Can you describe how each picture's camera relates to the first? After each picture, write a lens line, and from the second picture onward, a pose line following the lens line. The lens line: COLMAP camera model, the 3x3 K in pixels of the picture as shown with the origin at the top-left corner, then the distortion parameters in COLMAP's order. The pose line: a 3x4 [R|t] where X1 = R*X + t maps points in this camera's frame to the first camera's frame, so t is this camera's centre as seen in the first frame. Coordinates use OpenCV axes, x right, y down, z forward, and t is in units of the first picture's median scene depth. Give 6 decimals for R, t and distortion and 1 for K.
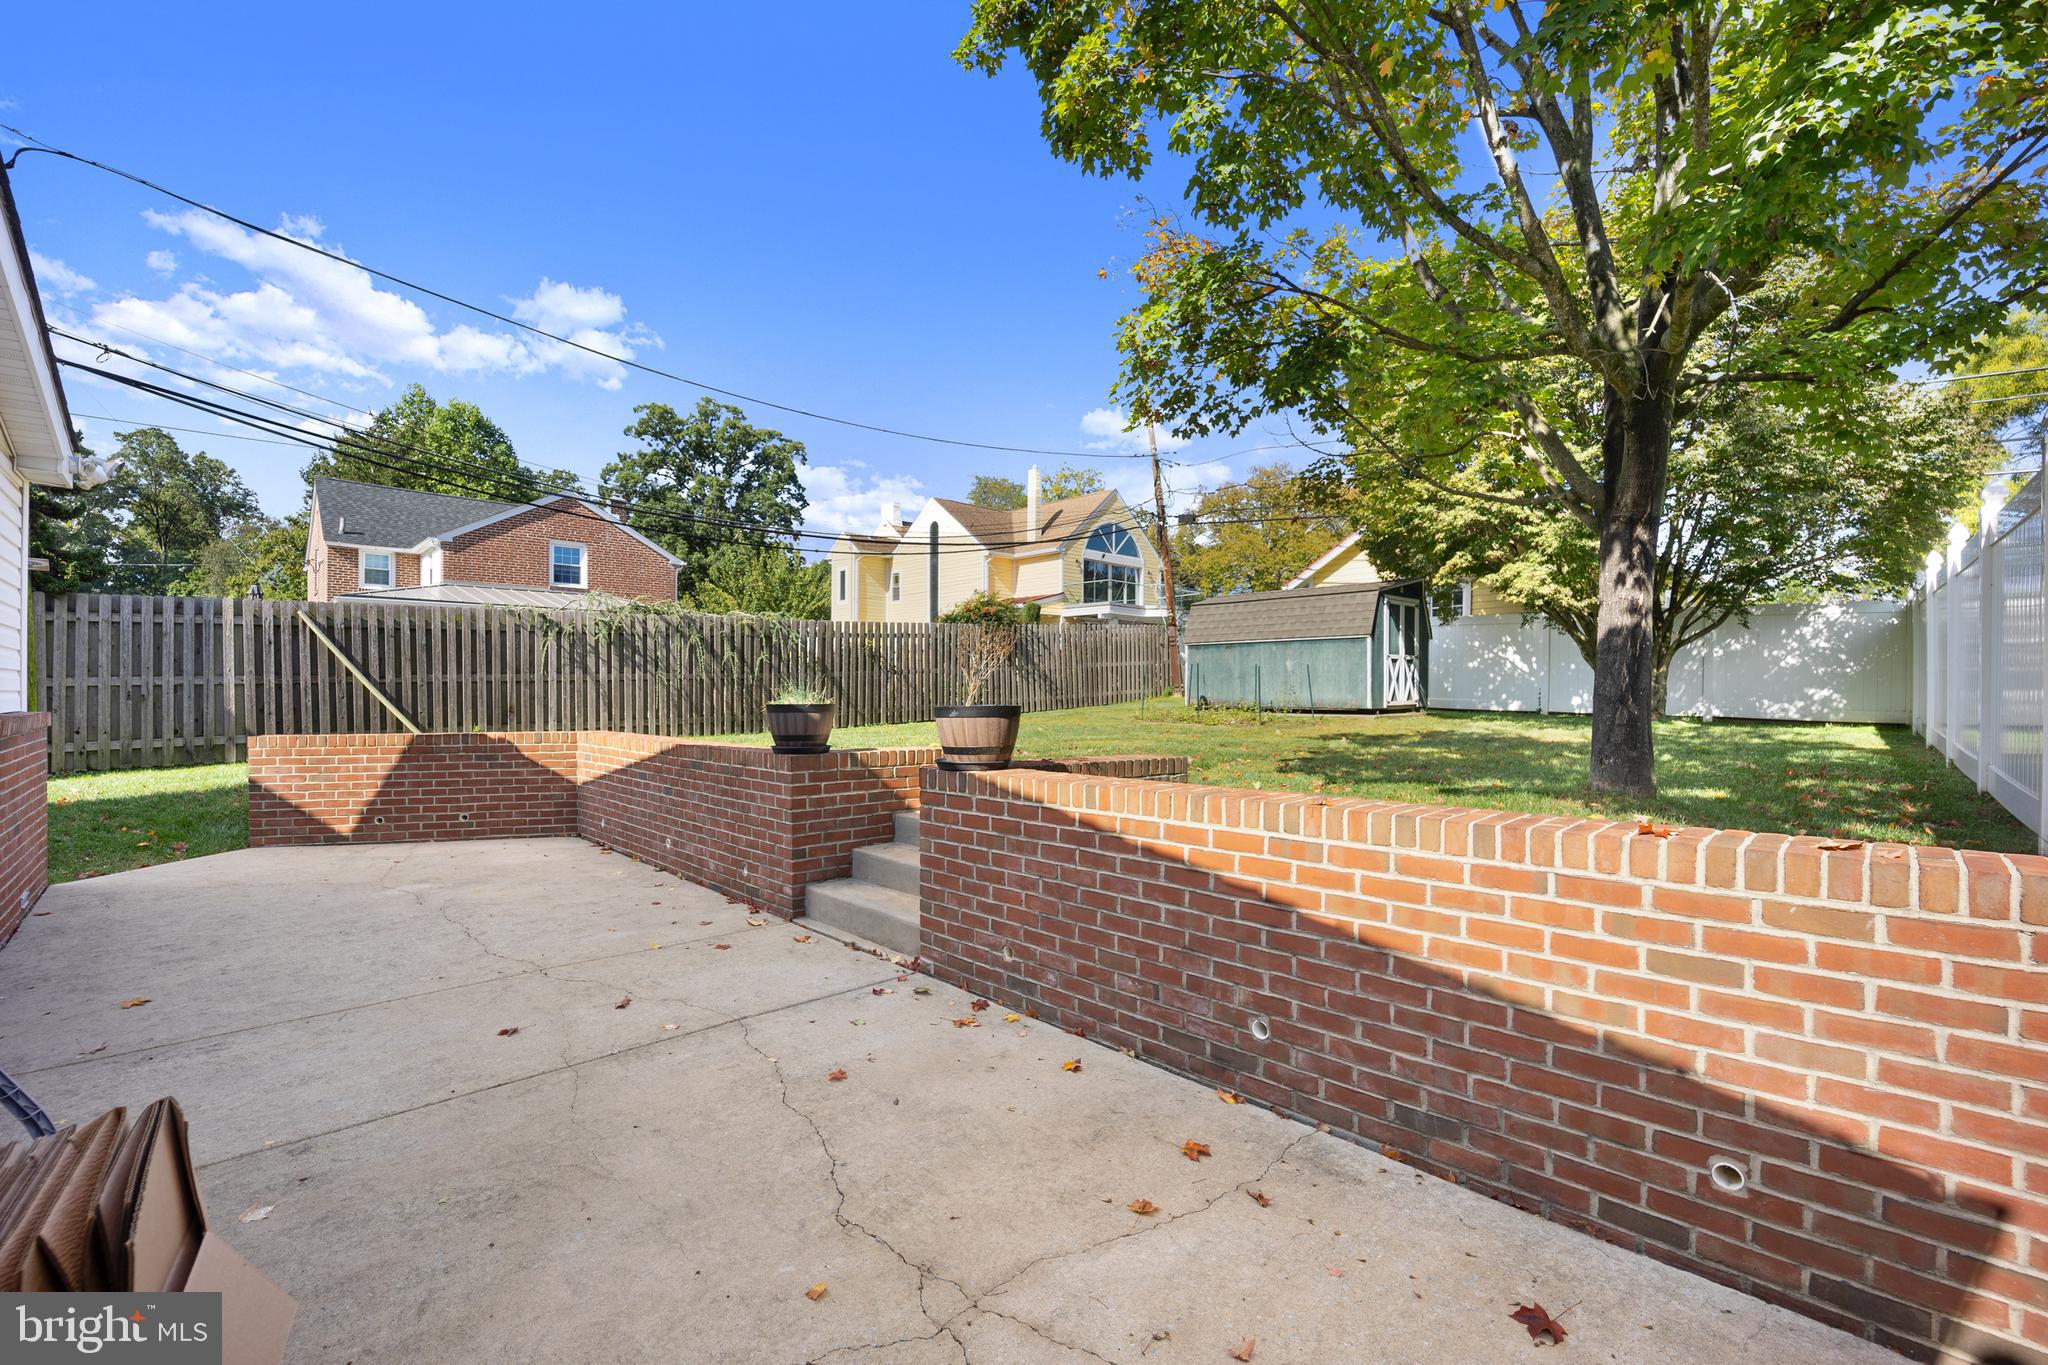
lens RADIAL K [[858.4, 0, 1030.7], [0, 858.4, 698.1], [0, 0, 1]] dist [-0.010309, -0.000097]
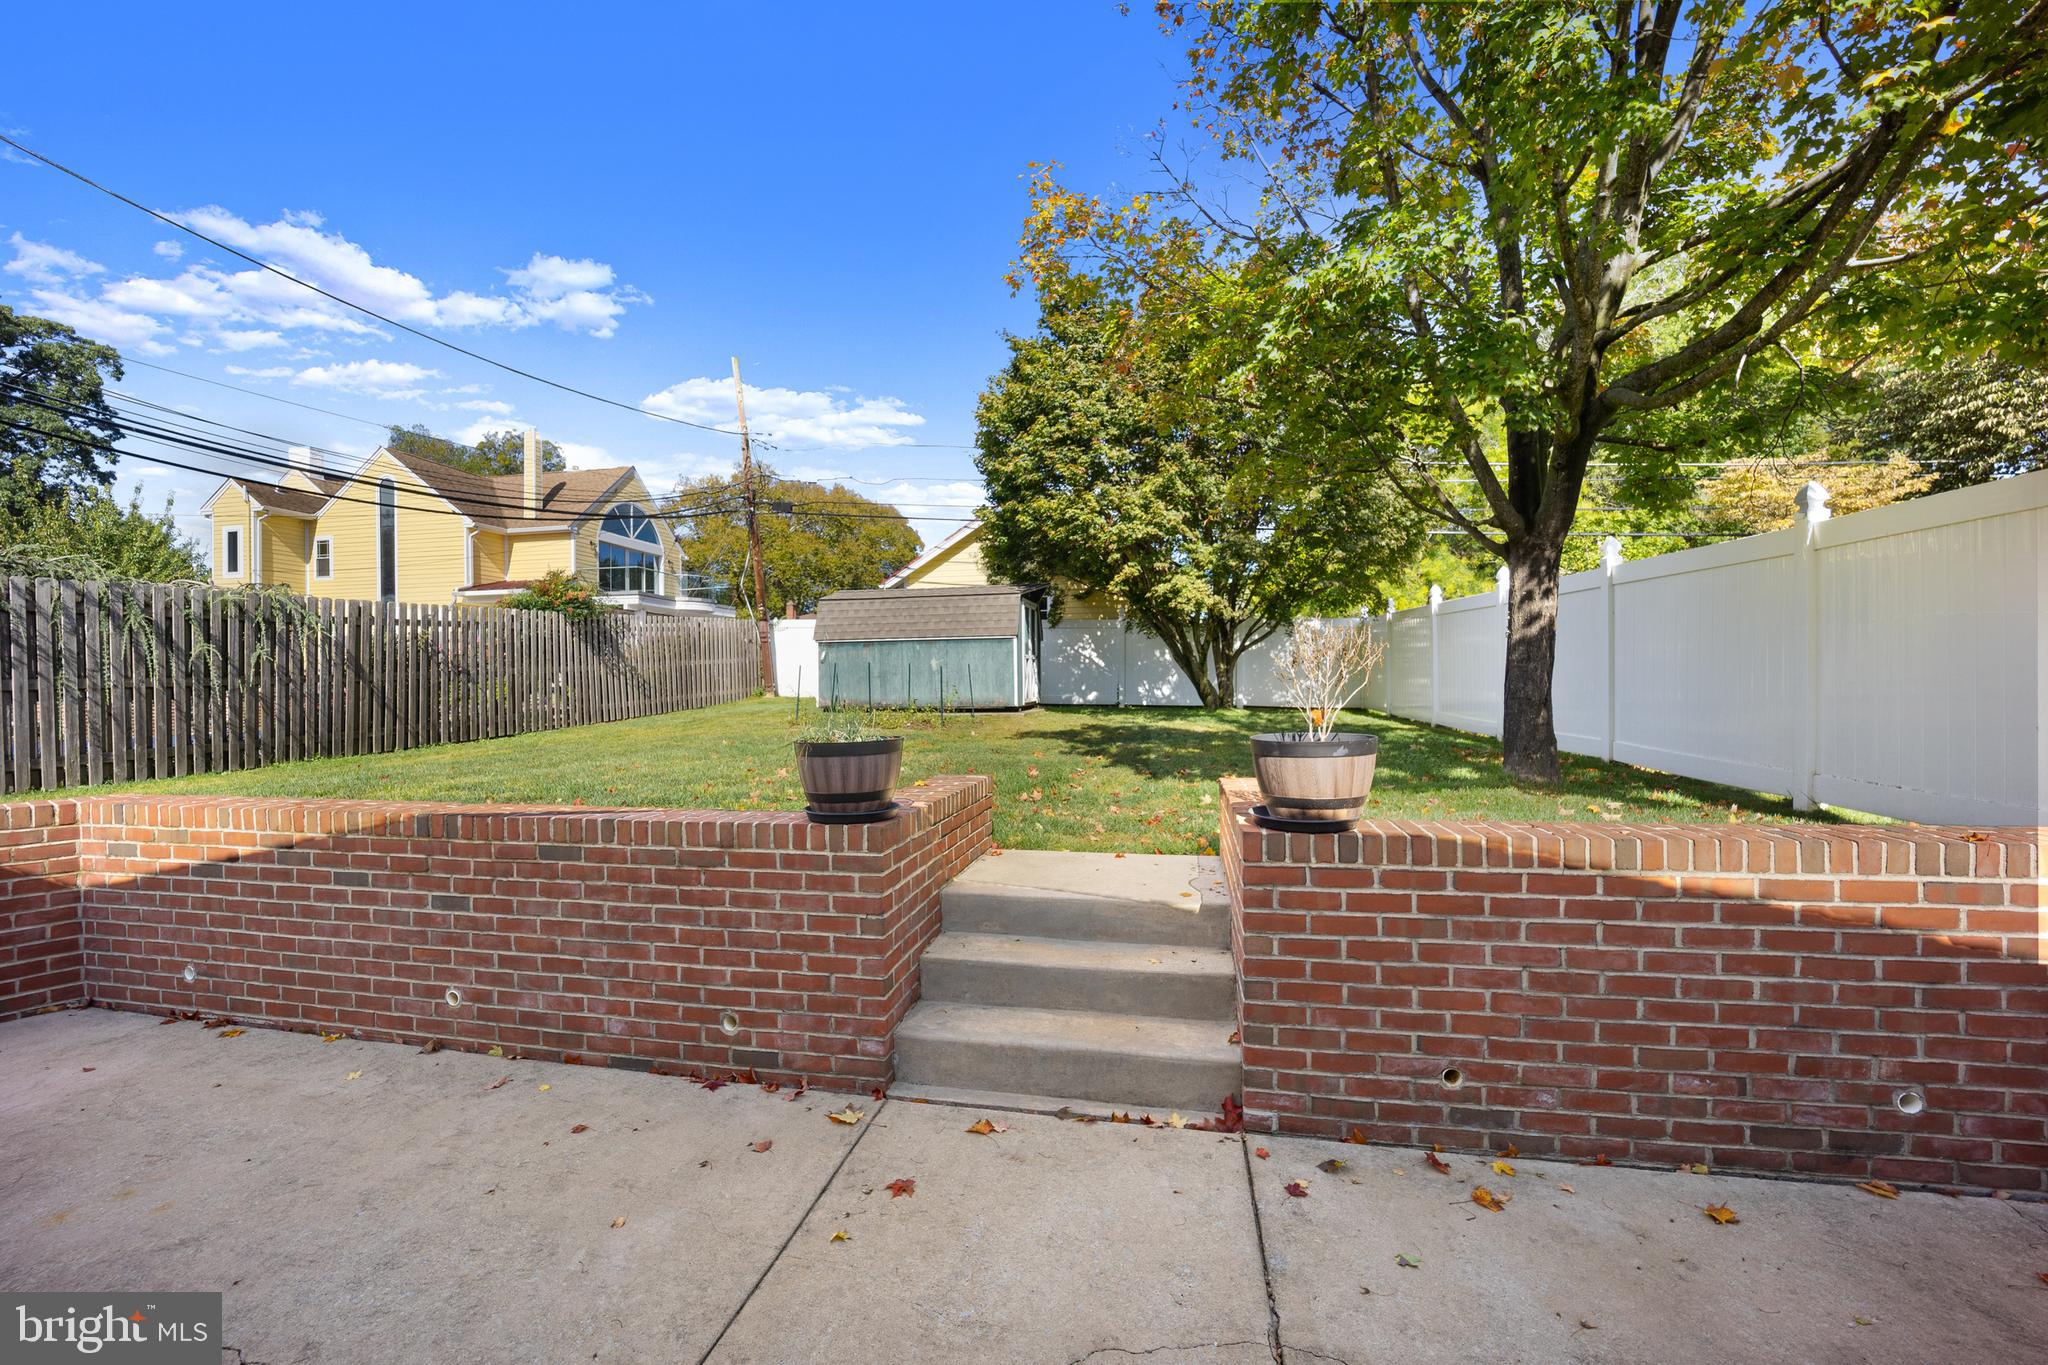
lens RADIAL K [[842.3, 0, 1022.6], [0, 842.3, 689.2], [0, 0, 1]] dist [-0.019710, -0.000560]
pose [[0.832941, -0.014870, 0.553162, -0.150915], [0.017552, 0.999846, 0.000449, -0.008252], [-0.553084, 0.009335, 0.833073, 0.128264]]
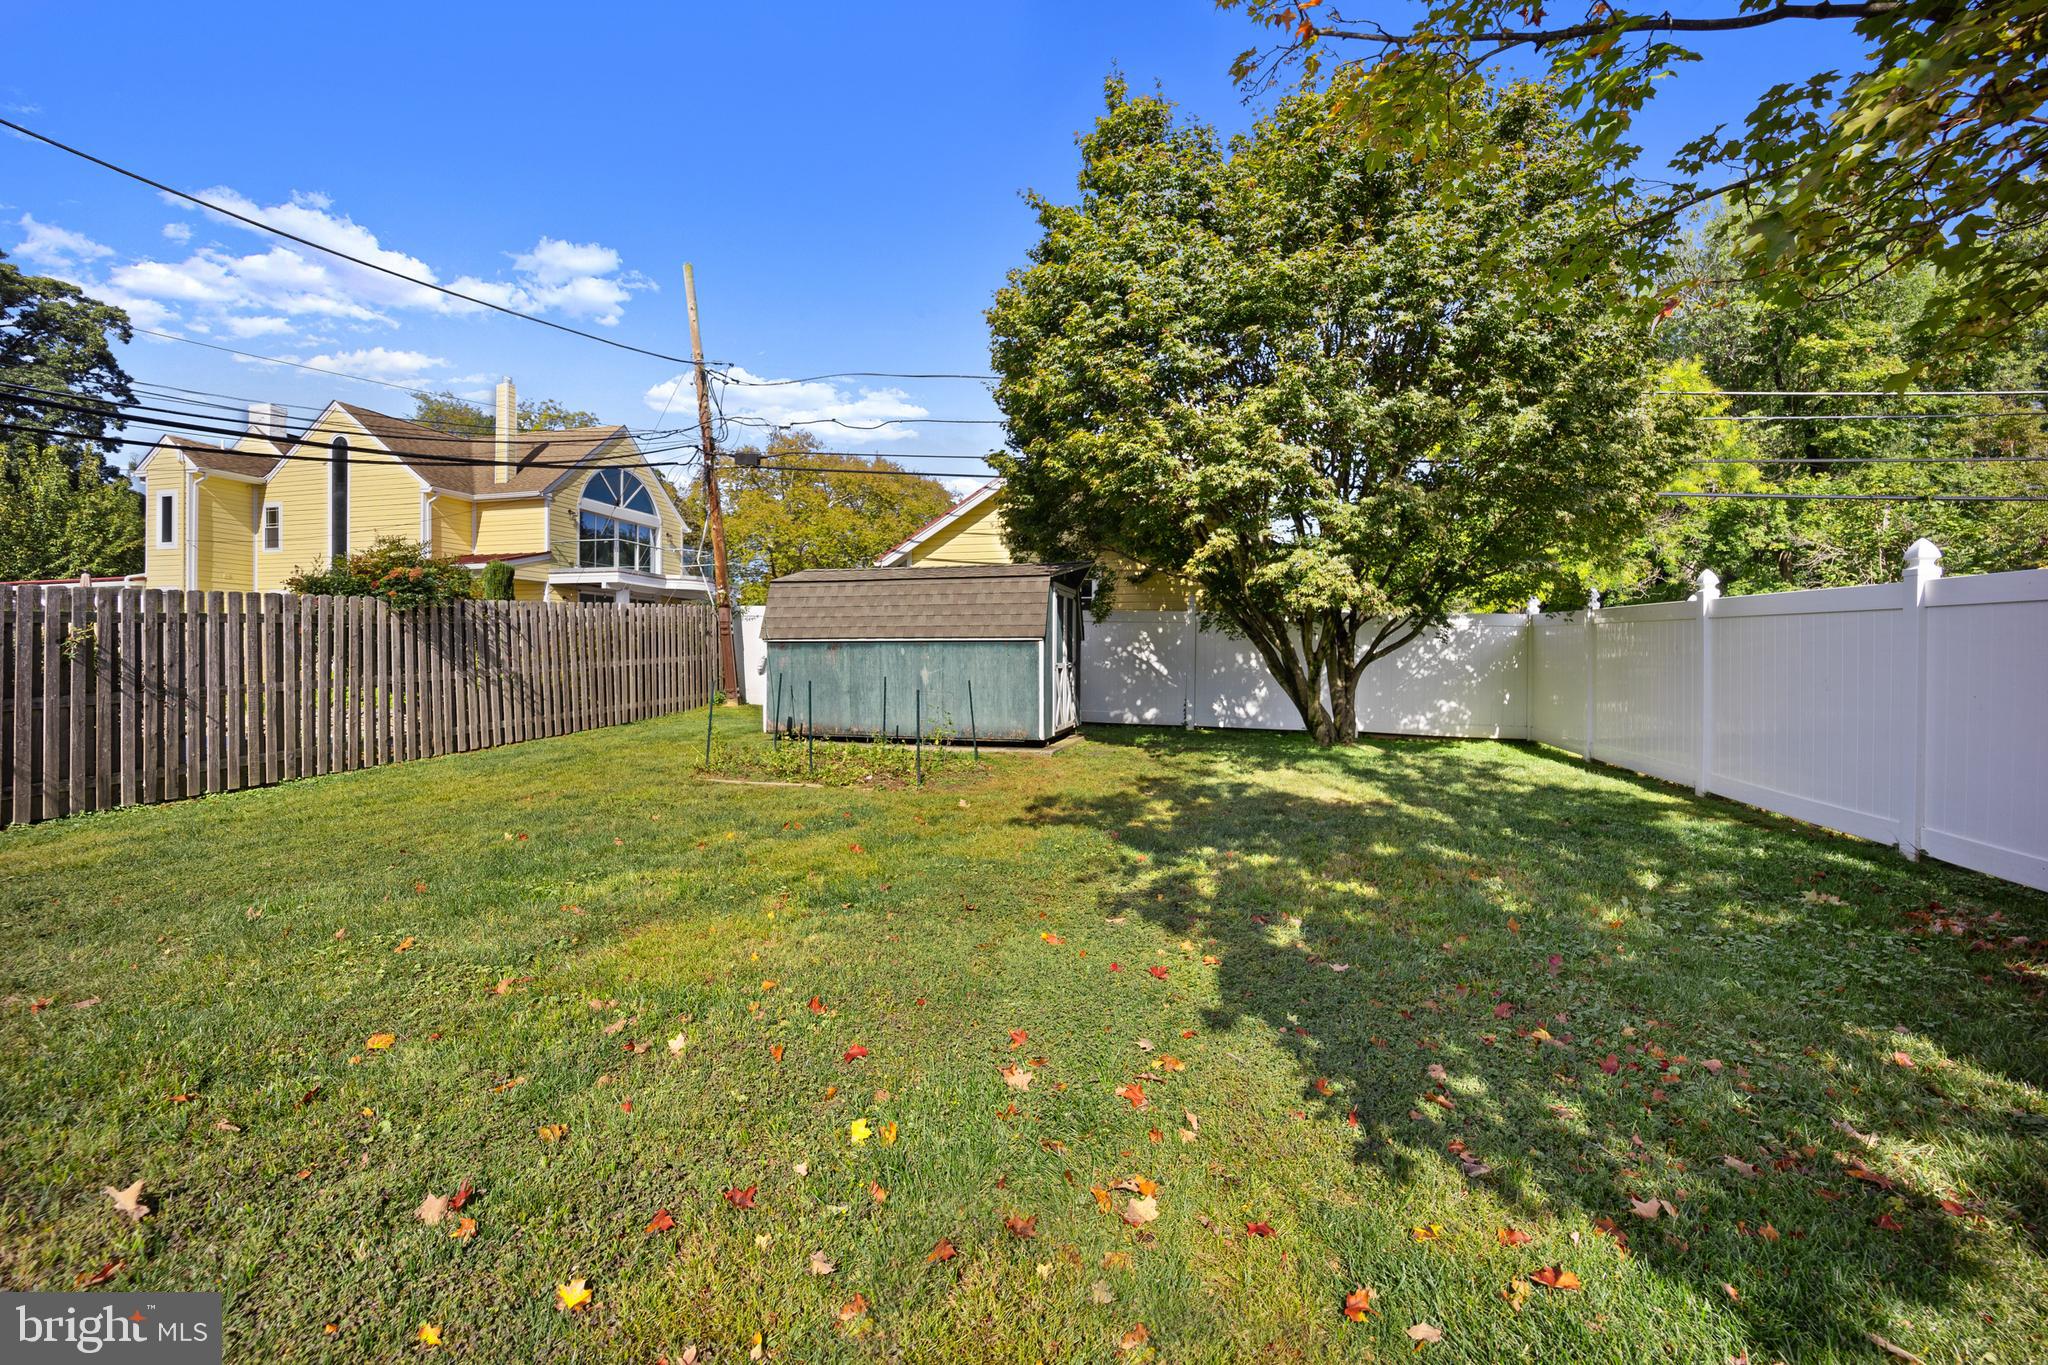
lens RADIAL K [[881.0, 0, 1035.4], [0, 881.0, 671.0], [0, 0, 1]] dist [-0.023125, -0.000024]
pose [[0.854289, -0.002515, 0.519792, 0.007044], [0.004383, 0.999988, -0.002366, -0.039954], [-0.519779, 0.004300, 0.854290, 0.339950]]
